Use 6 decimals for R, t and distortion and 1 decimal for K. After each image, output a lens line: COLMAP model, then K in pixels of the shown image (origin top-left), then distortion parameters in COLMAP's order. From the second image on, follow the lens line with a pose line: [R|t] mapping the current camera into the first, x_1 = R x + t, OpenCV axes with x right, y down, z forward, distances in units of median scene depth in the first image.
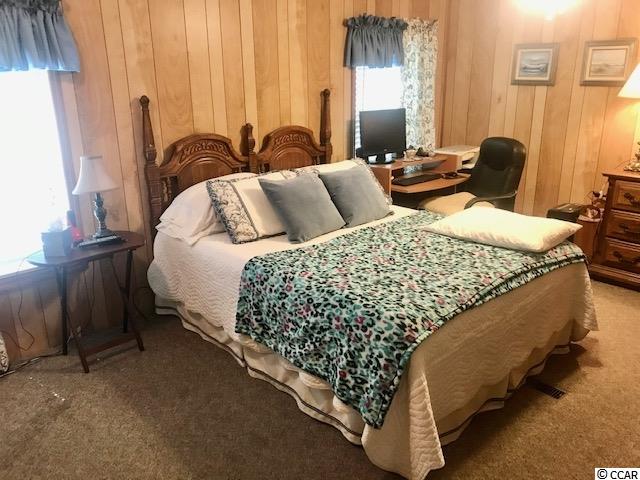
lens RADIAL K [[524.7, 0, 317.5], [0, 524.7, 241.9], [0, 0, 1]] dist [0.034987, -0.038233]
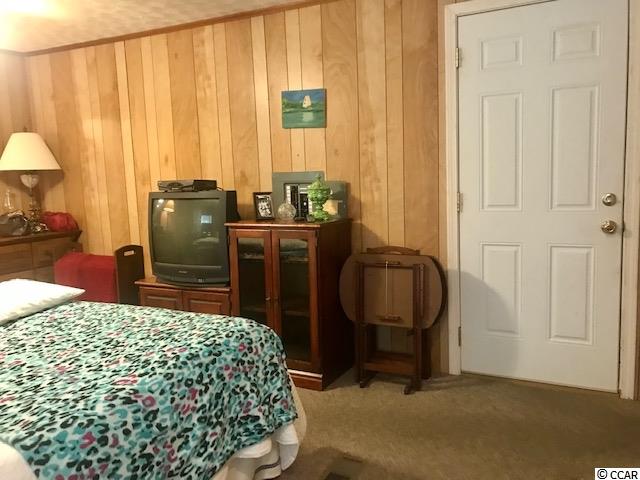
lens RADIAL K [[524.7, 0, 313.9], [0, 524.7, 235.4], [0, 0, 1]] dist [0.034987, -0.038233]
pose [[-0.397606, -0.097530, 0.912358, -0.681803], [0.294707, 0.928077, 0.227644, -0.180147], [-0.868940, 0.359391, -0.340266, 0.959418]]
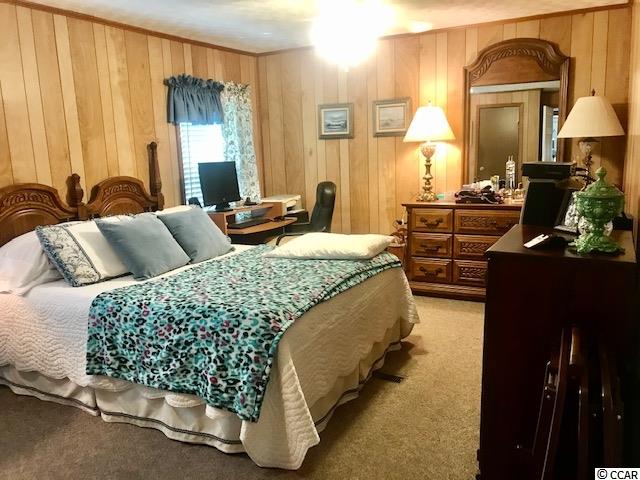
lens RADIAL K [[524.7, 0, 324.6], [0, 524.7, 236.8], [0, 0, 1]] dist [0.034987, -0.038233]
pose [[0.934102, -0.079925, 0.347946, -0.073505], [0.132384, 0.982679, -0.129675, 0.118215], [-0.331555, 0.167192, 0.928503, -0.064074]]
